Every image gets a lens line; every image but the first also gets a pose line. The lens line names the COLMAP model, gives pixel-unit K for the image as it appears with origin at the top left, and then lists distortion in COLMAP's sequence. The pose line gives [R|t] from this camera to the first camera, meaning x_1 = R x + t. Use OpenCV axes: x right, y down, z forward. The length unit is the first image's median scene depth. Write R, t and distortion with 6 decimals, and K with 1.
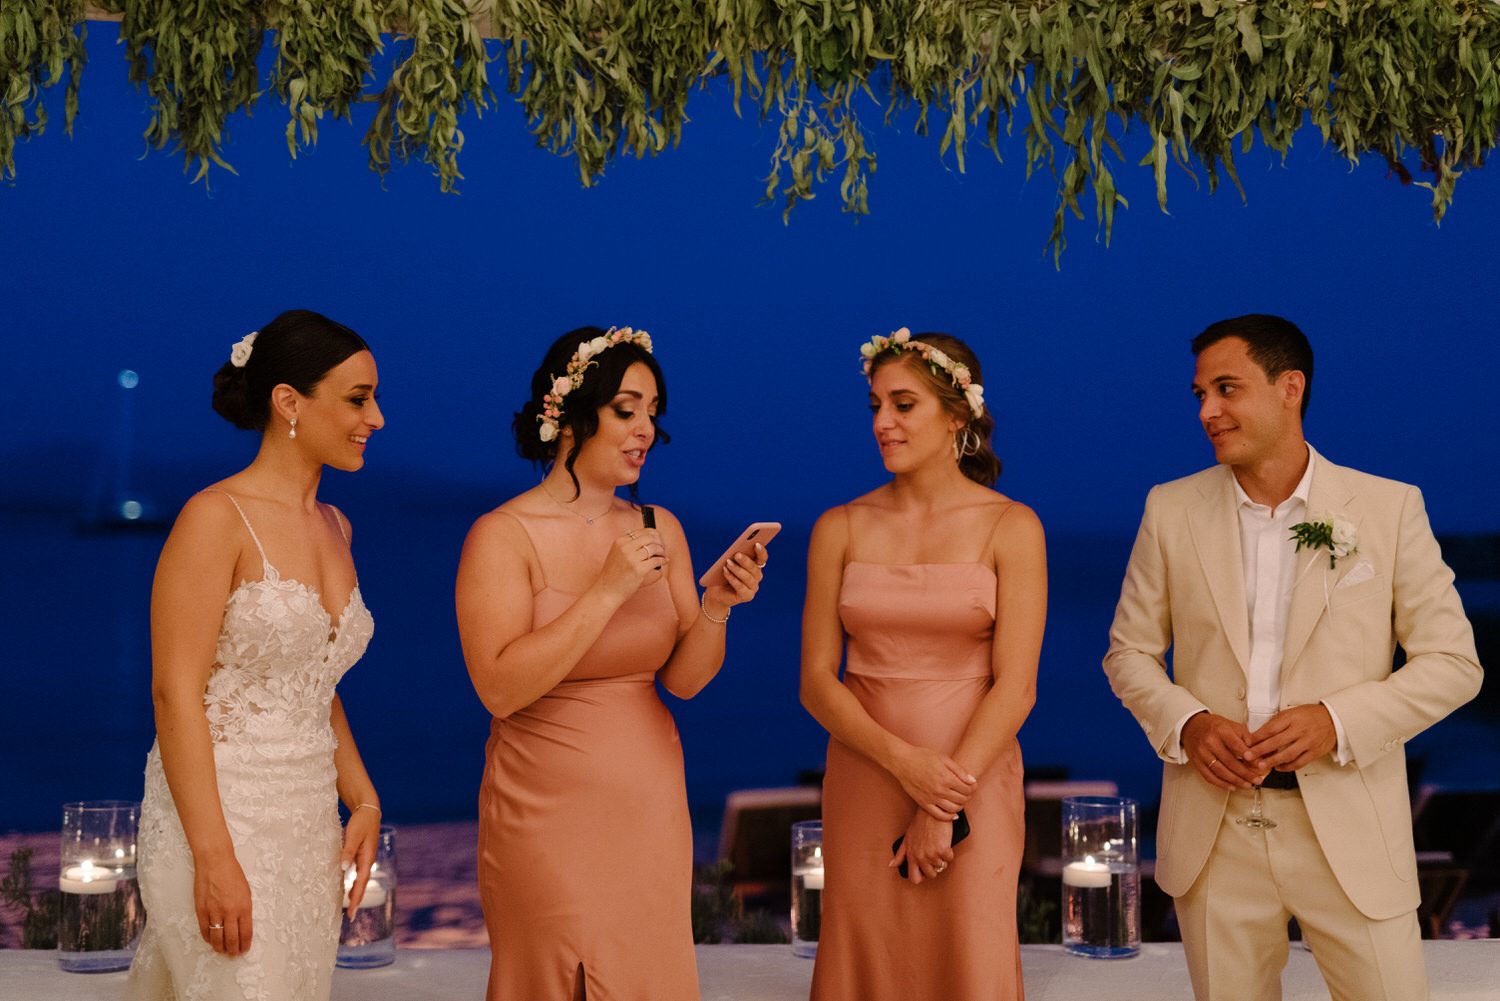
lens RADIAL K [[2415.5, 0, 750.0], [0, 2415.5, 500.5], [0, 0, 1]] dist [0.466743, -2.223552]
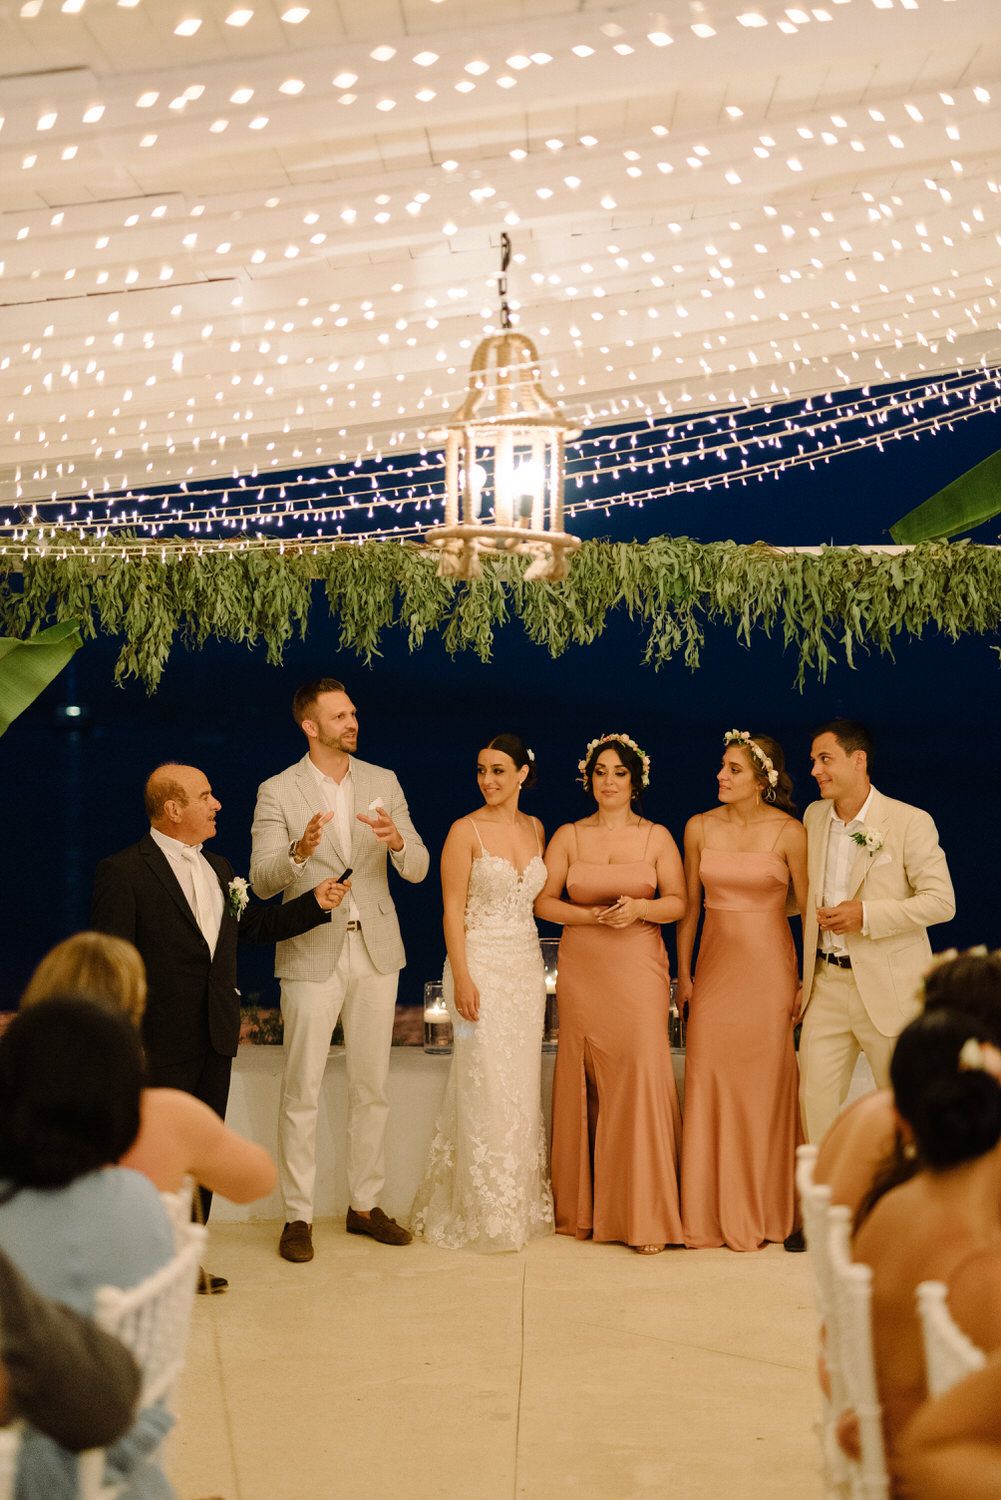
lens RADIAL K [[2415.5, 0, 500.5], [0, 2415.5, 750.0], [0, 0, 1]] dist [0.466743, -2.223552]
pose [[0.996312, -0.005298, -0.085645, 0.056799], [0.006292, 0.999916, 0.011341, -0.076141], [0.085577, -0.011838, 0.996261, -0.953171]]
